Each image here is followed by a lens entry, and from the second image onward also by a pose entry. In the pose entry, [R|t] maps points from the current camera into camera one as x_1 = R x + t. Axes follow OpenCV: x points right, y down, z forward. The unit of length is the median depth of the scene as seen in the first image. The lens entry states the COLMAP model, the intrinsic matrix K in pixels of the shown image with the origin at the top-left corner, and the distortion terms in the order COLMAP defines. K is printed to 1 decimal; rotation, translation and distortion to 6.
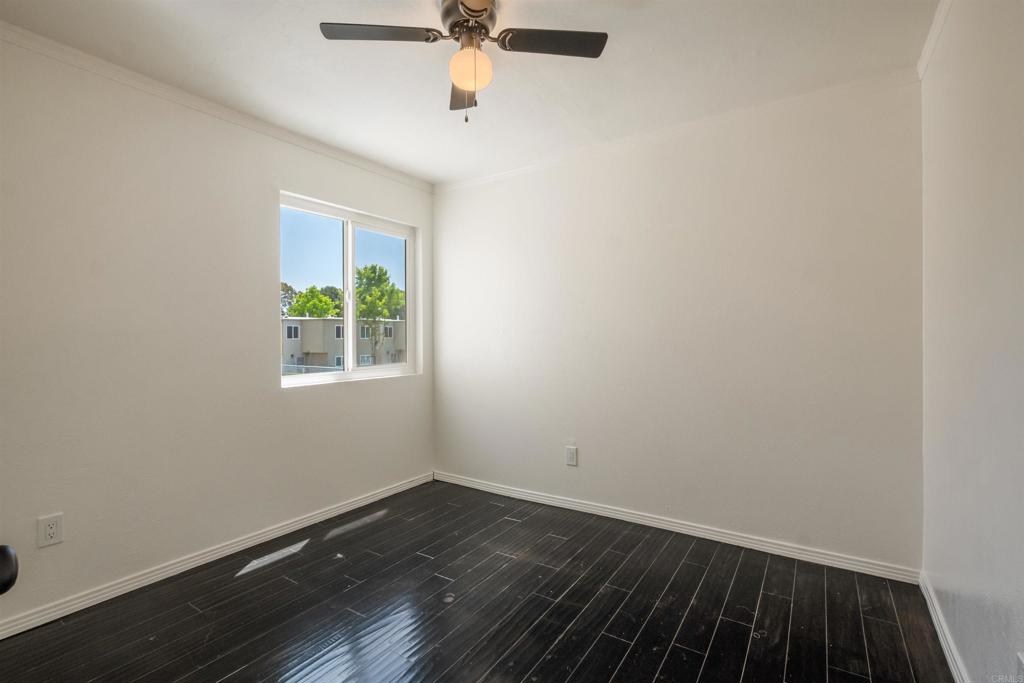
lens RADIAL K [[469.0, 0, 511.6], [0, 469.0, 340.1], [0, 0, 1]] dist [-0.013781, 0.002743]
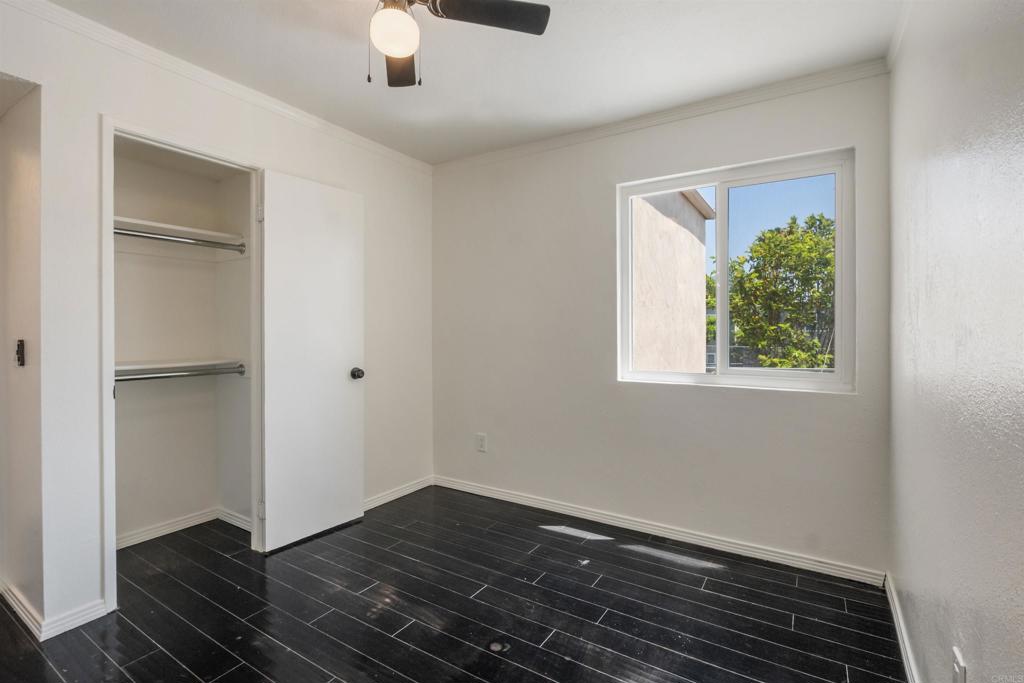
lens RADIAL K [[469.0, 0, 514.6], [0, 469.0, 336.7], [0, 0, 1]] dist [-0.013781, 0.002743]
pose [[0.019289, 0.021669, -0.999579, 0.513844], [-0.005153, 0.999754, 0.021573, -0.014143], [0.999801, 0.004734, 0.019396, 0.754459]]
